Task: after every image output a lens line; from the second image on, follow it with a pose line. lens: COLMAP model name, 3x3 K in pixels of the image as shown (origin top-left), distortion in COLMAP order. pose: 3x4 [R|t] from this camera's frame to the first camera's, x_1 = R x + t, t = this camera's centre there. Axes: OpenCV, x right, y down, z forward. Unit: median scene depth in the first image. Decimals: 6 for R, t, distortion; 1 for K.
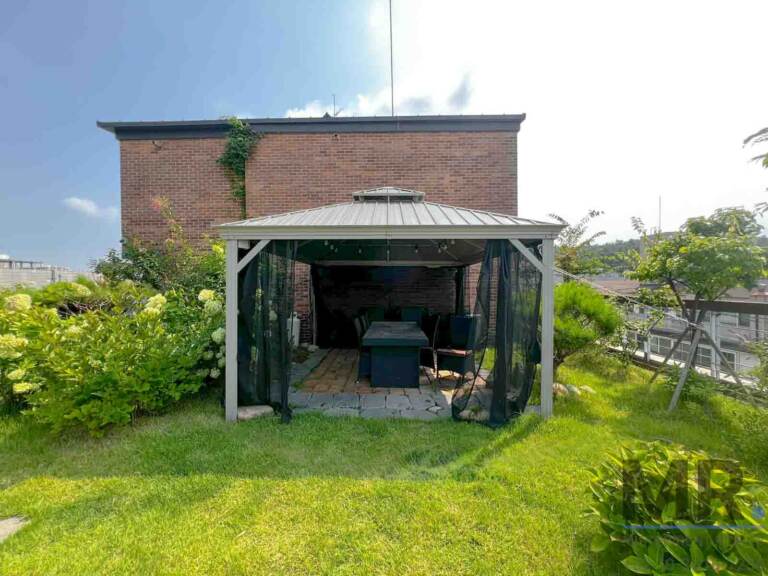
lens RADIAL K [[309.2, 0, 384.0], [0, 309.2, 288.0], [0, 0, 1]] dist [-0.001430, -0.000167]
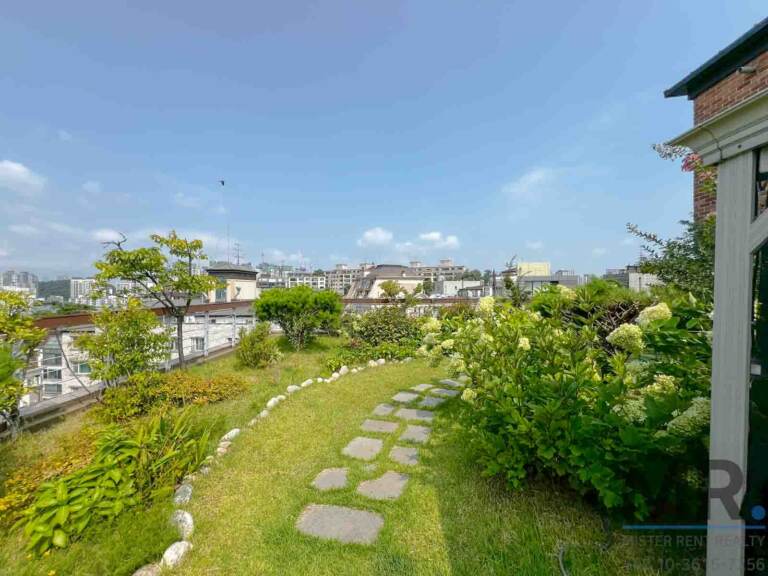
lens RADIAL K [[309.2, 0, 384.0], [0, 309.2, 288.0], [0, 0, 1]] dist [-0.001430, -0.000167]
pose [[-0.031924, 0.013924, -0.999393, -0.059139], [-0.021761, 0.999656, 0.014623, -0.003200], [0.999253, 0.022215, -0.031610, 0.273909]]
